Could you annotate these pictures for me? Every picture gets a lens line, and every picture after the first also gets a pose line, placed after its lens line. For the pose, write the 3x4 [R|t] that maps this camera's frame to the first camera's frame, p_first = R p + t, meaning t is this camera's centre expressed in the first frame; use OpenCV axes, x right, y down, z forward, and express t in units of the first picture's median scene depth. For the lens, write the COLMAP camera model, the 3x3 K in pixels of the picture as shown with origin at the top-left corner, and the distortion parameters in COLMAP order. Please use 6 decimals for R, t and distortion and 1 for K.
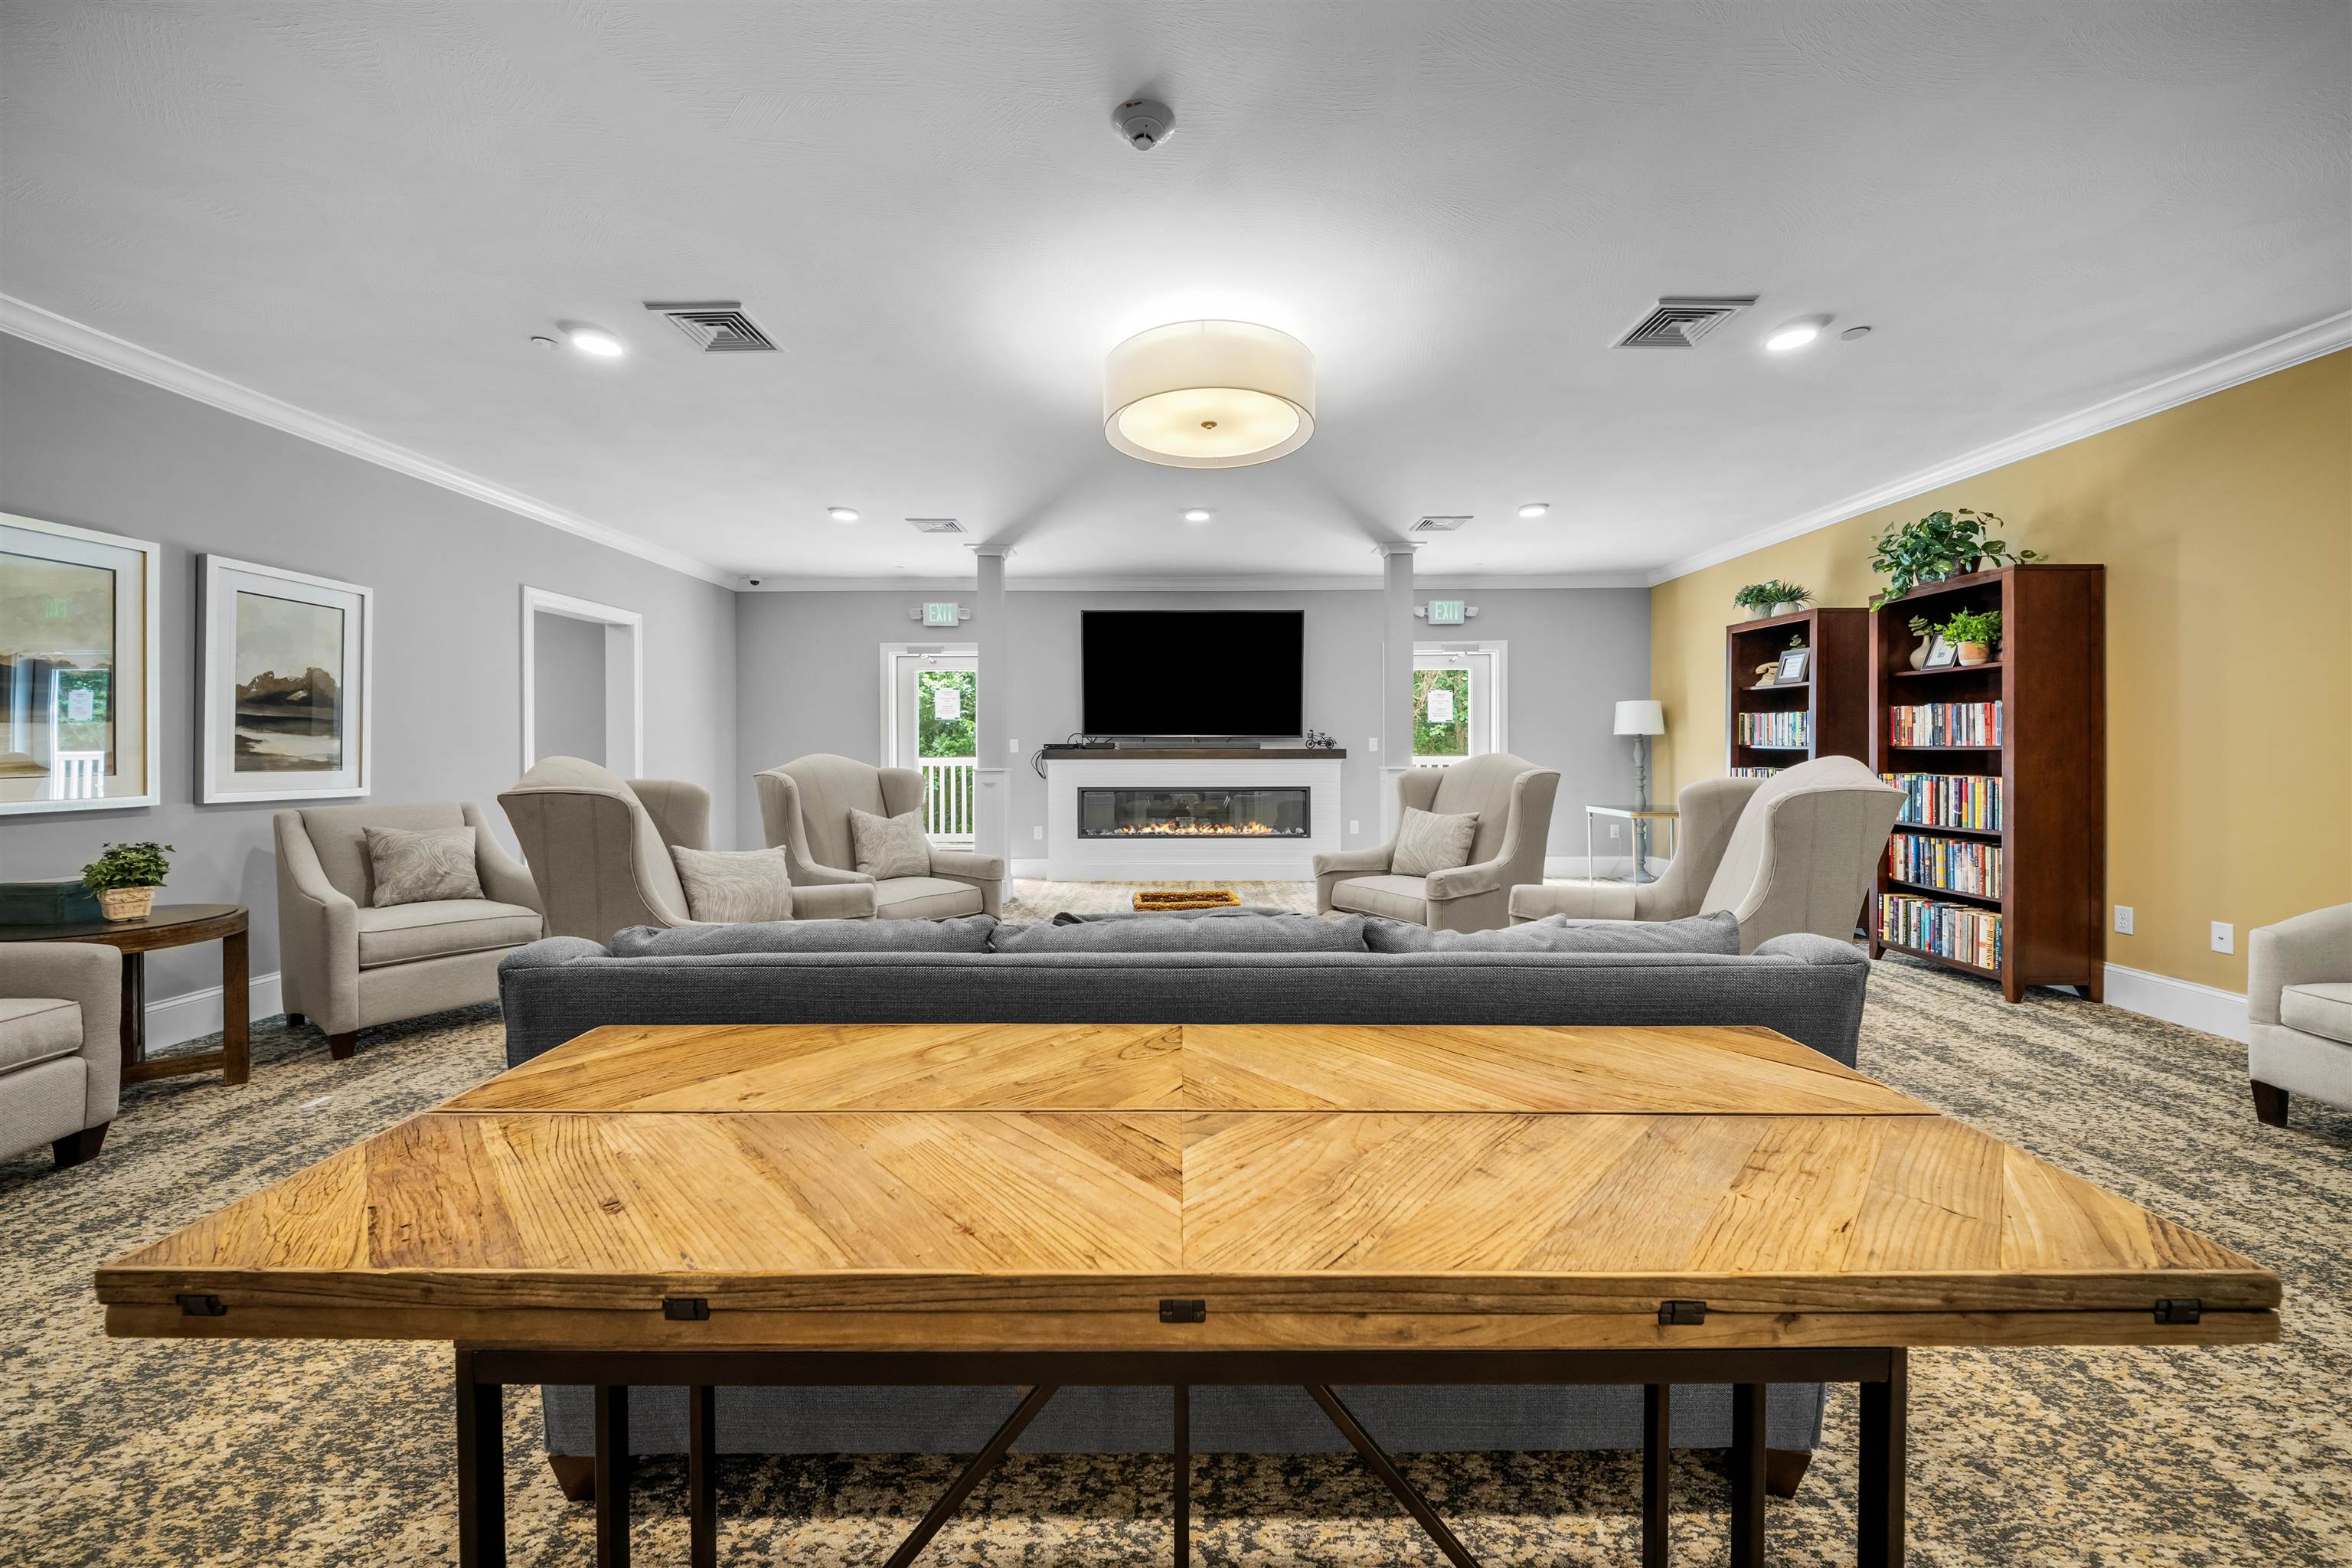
lens RADIAL K [[870.0, 0, 1168.0], [0, 870.0, 765.4], [0, 0, 1]] dist [0.017356, -0.000077]
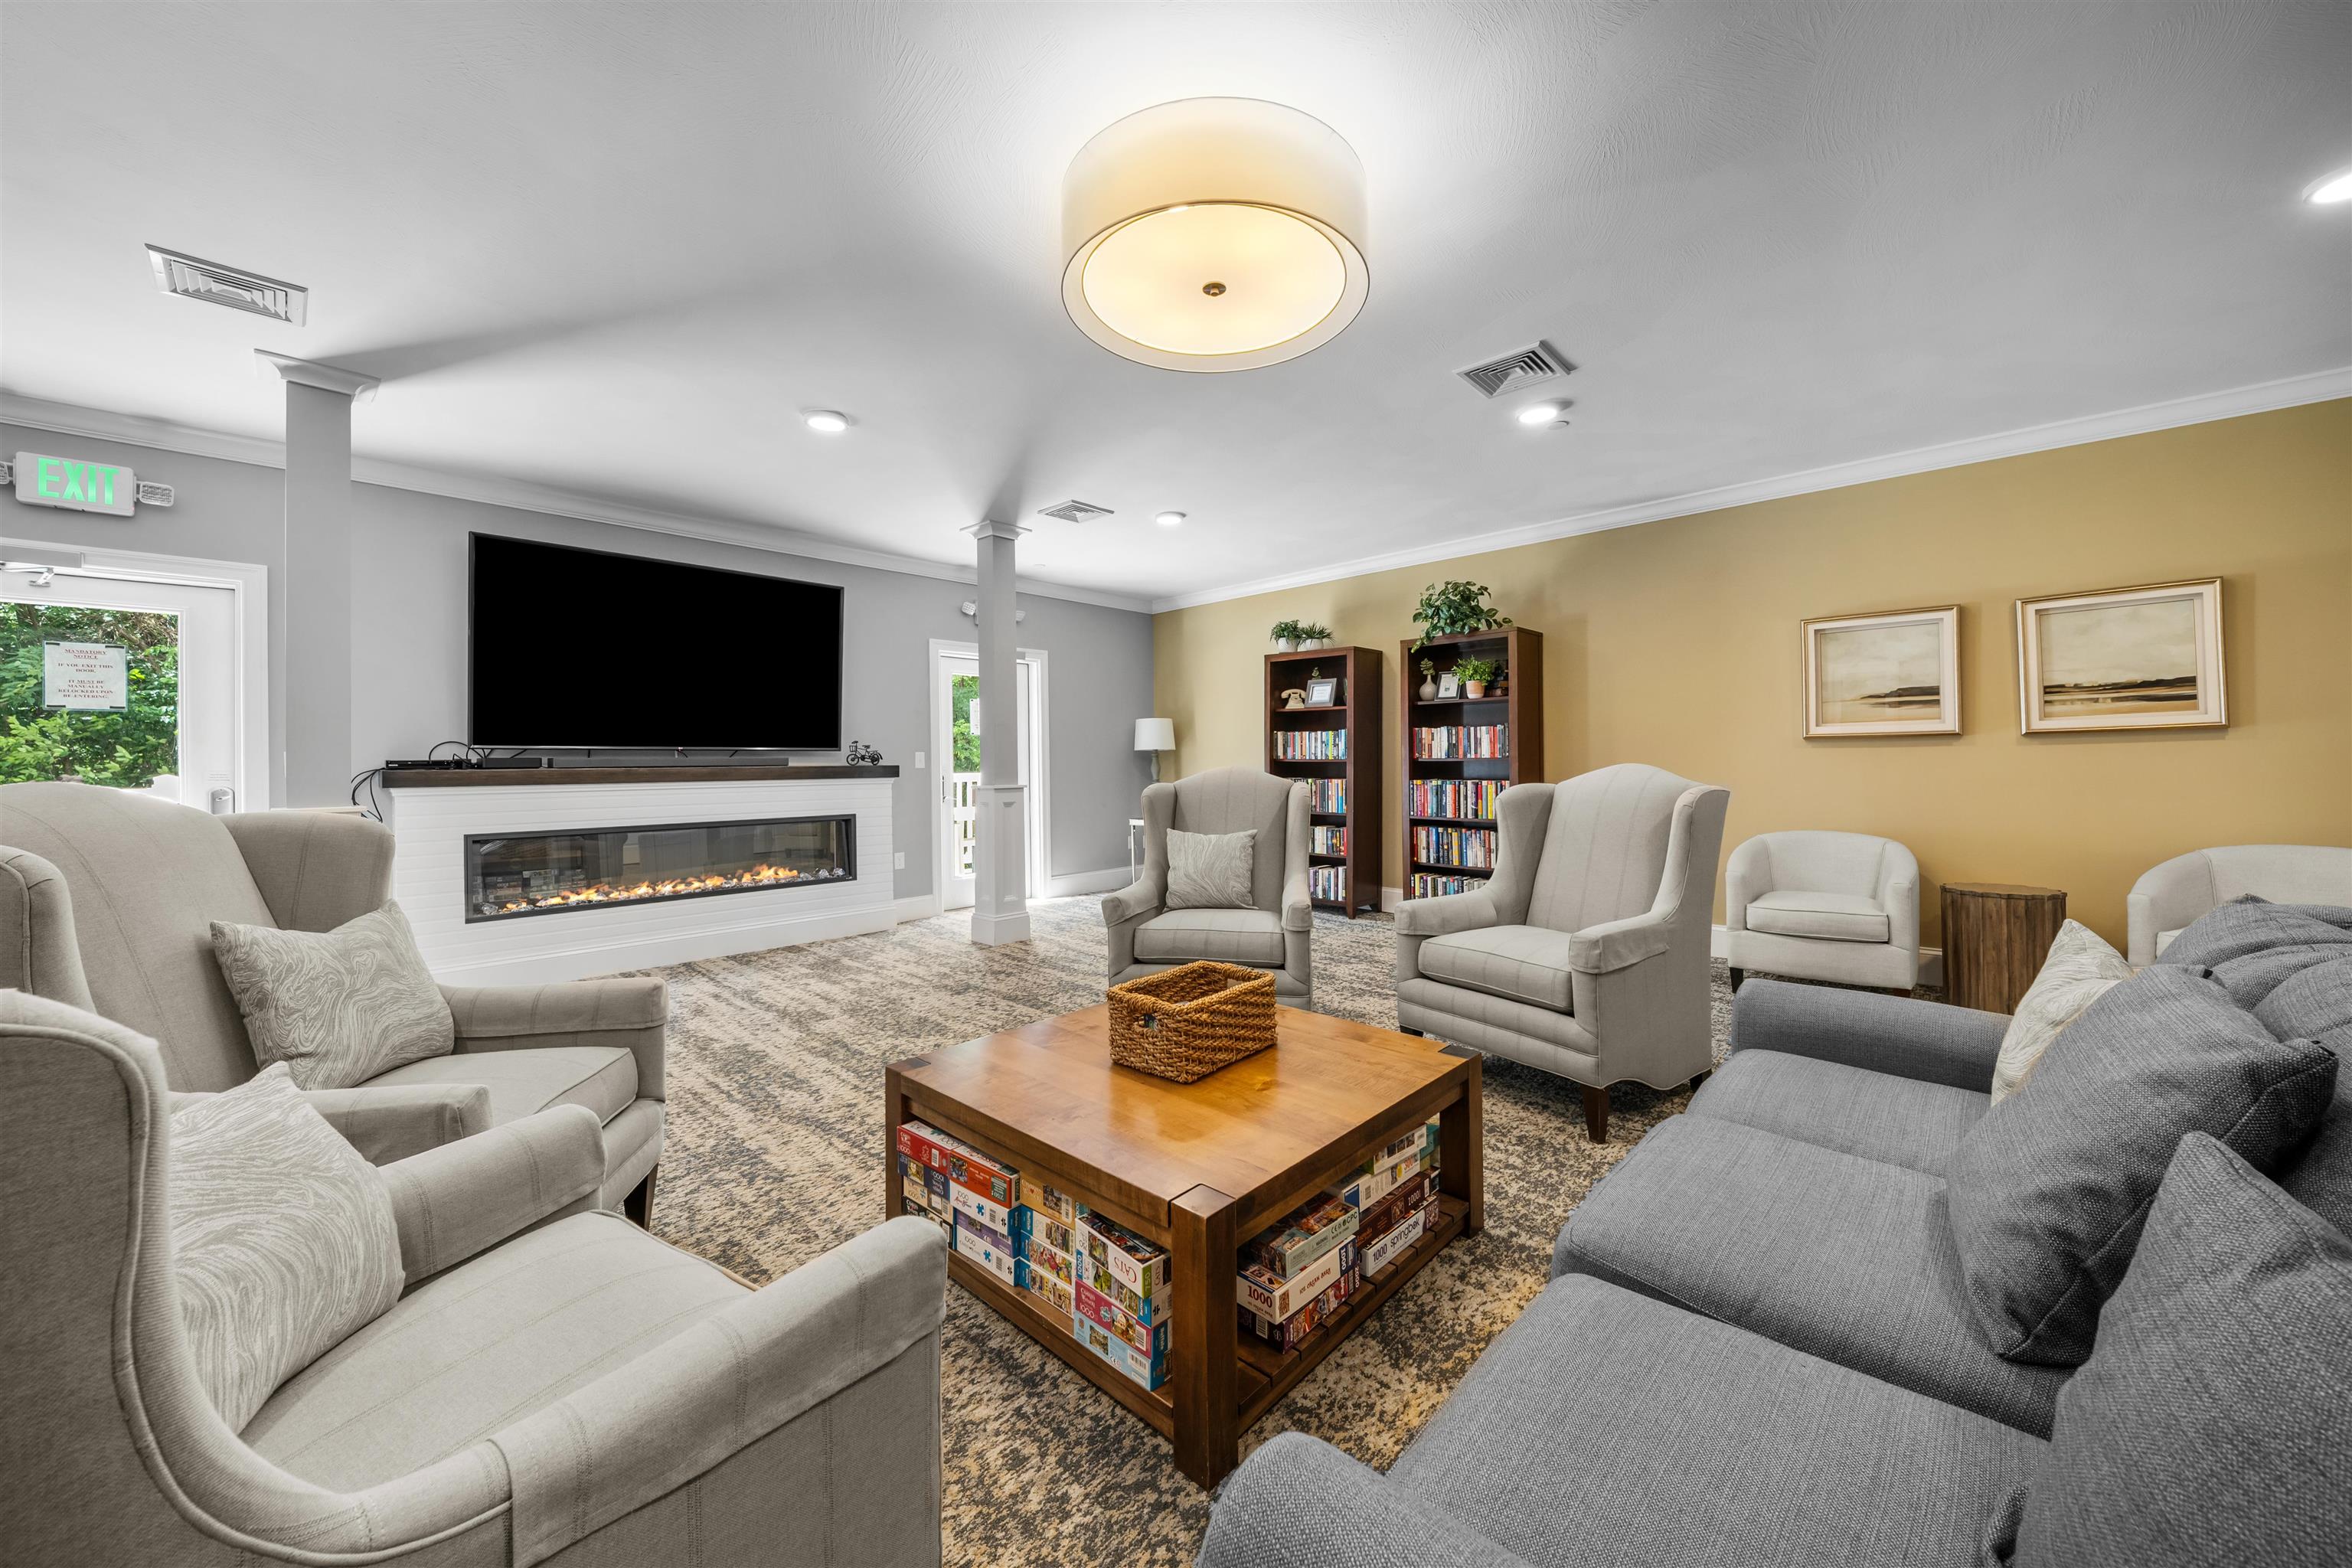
lens RADIAL K [[870.0, 0, 1175.8], [0, 870.0, 761.9], [0, 0, 1]] dist [0.017356, -0.000077]
pose [[0.667236, -0.002953, 0.744840, -0.293228], [0.023649, 0.999572, -0.017223, -0.002665], [-0.744471, 0.029106, 0.667020, 0.341447]]
